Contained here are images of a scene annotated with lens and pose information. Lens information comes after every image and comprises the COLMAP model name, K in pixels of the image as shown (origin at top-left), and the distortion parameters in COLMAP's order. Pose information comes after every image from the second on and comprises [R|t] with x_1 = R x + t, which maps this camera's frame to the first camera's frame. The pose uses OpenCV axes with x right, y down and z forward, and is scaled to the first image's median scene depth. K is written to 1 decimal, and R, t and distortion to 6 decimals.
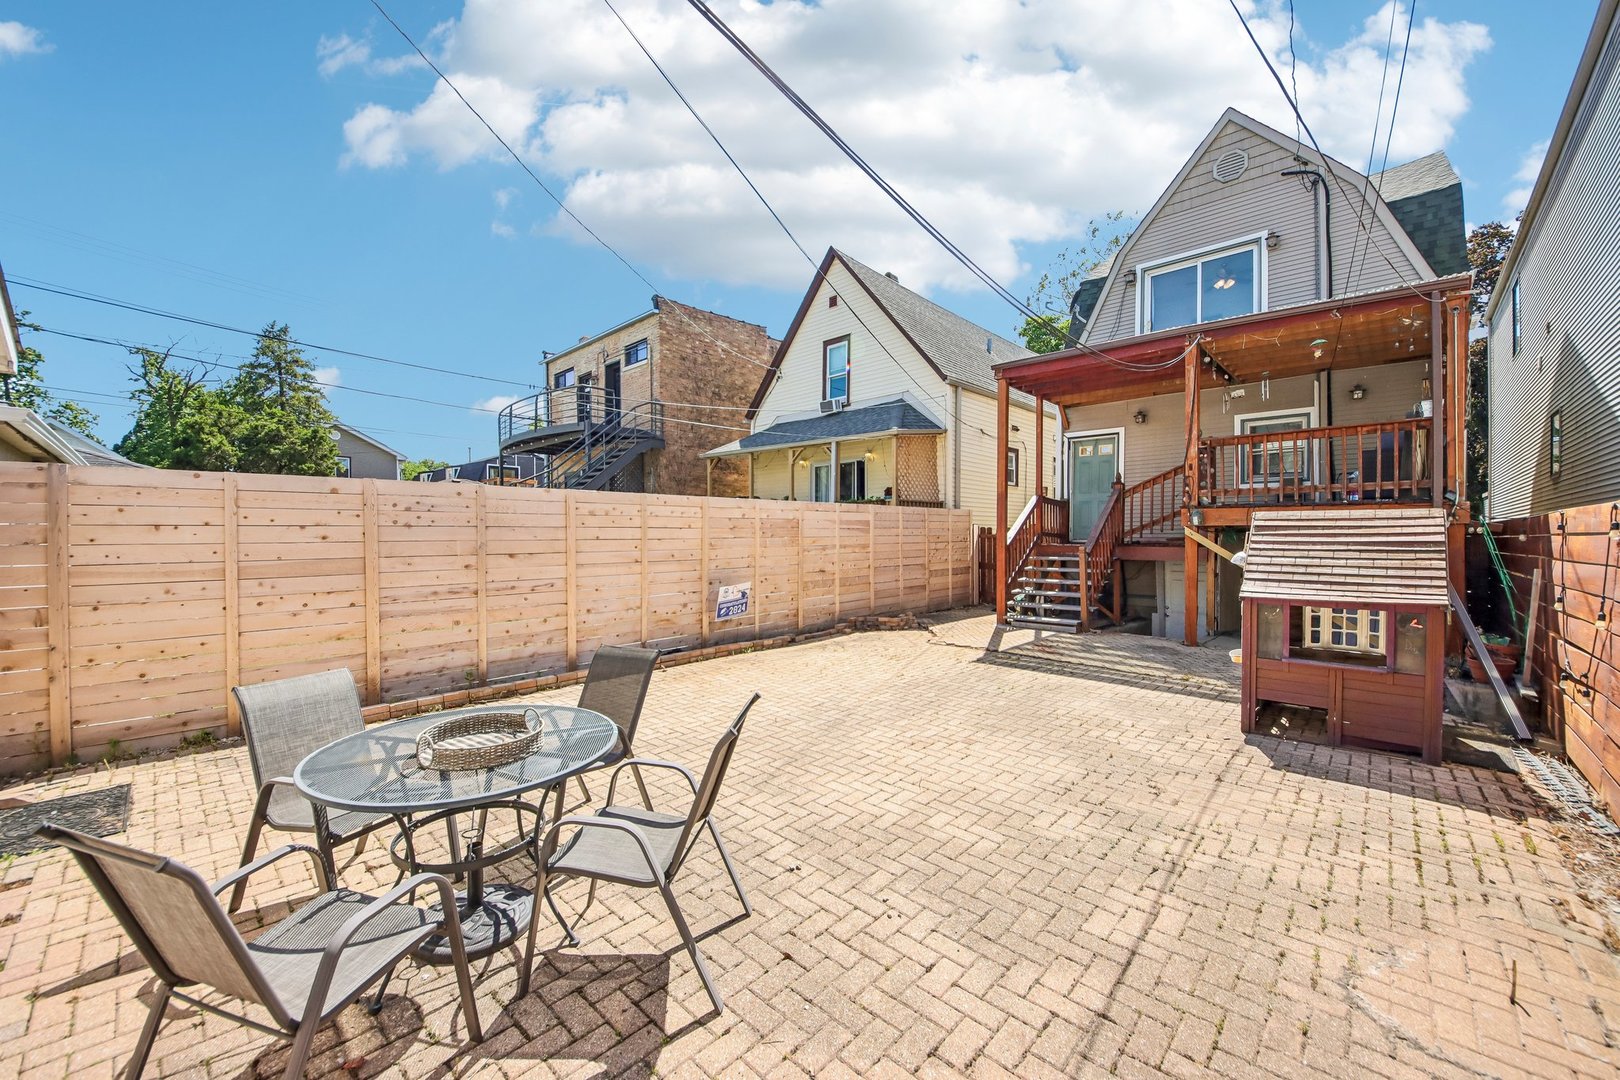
lens RADIAL K [[600.2, 0, 792.3], [0, 600.2, 541.9], [0, 0, 1]] dist [0.015768, -0.023556]
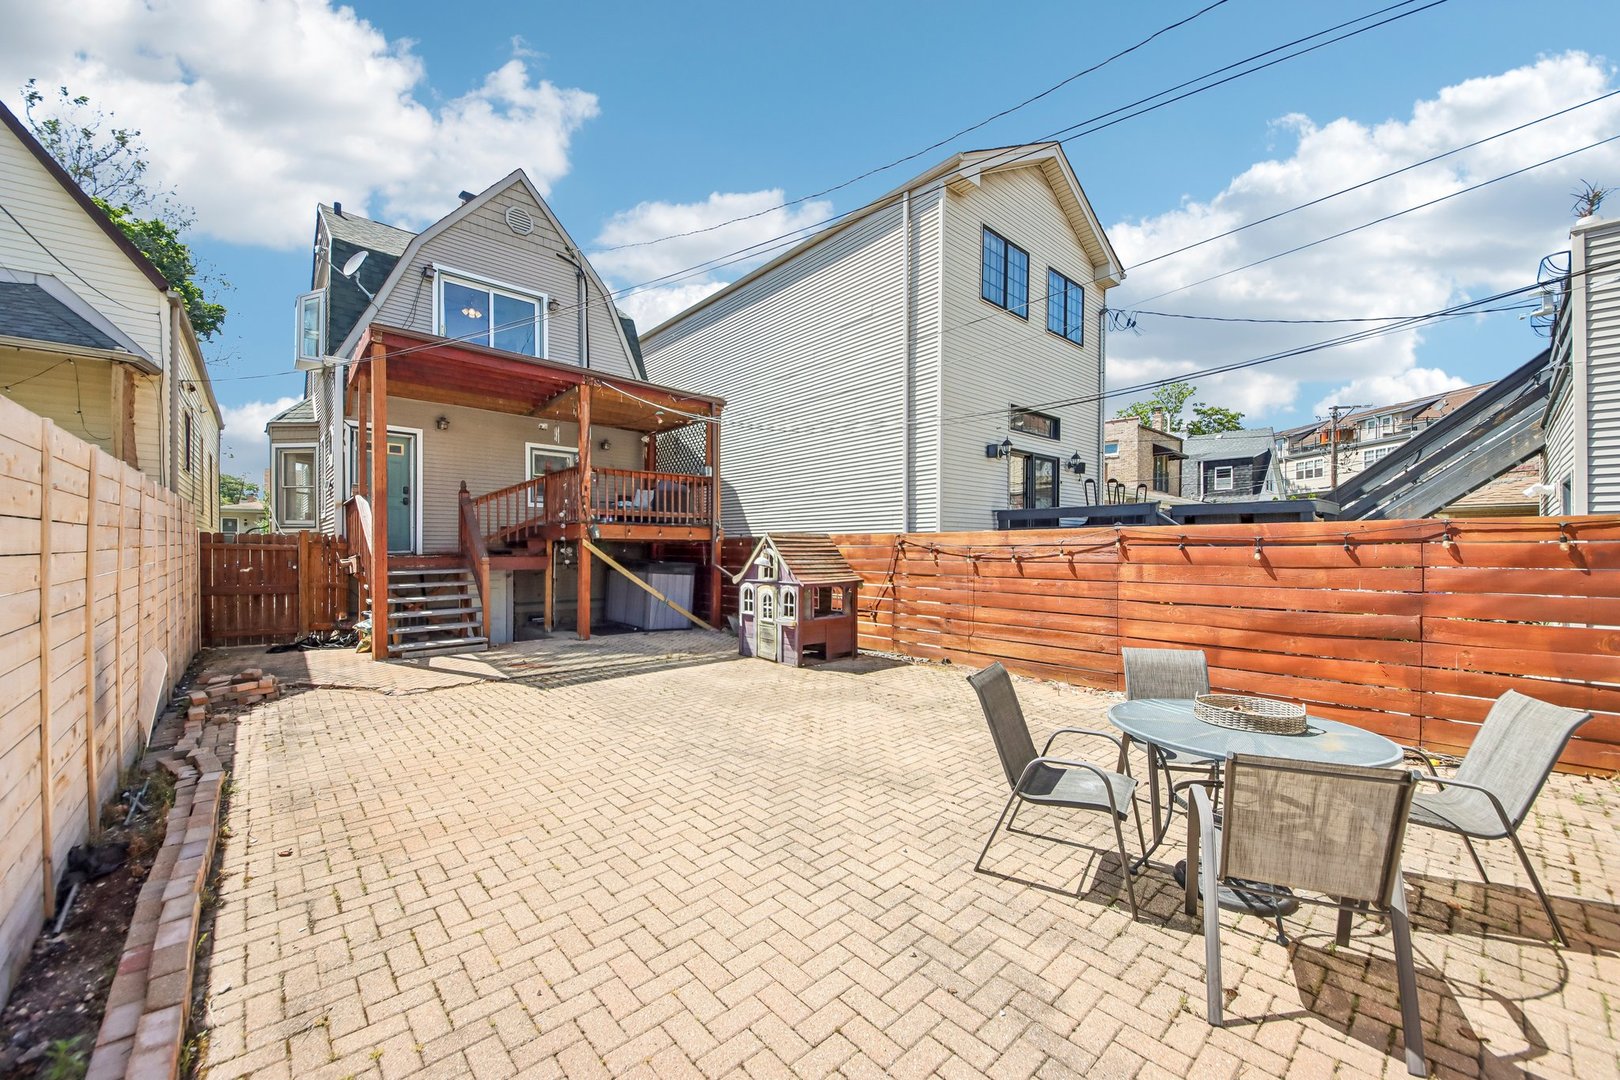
lens RADIAL K [[603.0, 0, 803.0], [0, 603.0, 544.8], [0, 0, 1]] dist [0.031635, -0.023963]
pose [[0.064331, 0.004056, 0.997920, -0.393245], [0.006544, 0.999969, -0.004486, -0.003874], [-0.997907, 0.006819, 0.064302, 0.395009]]
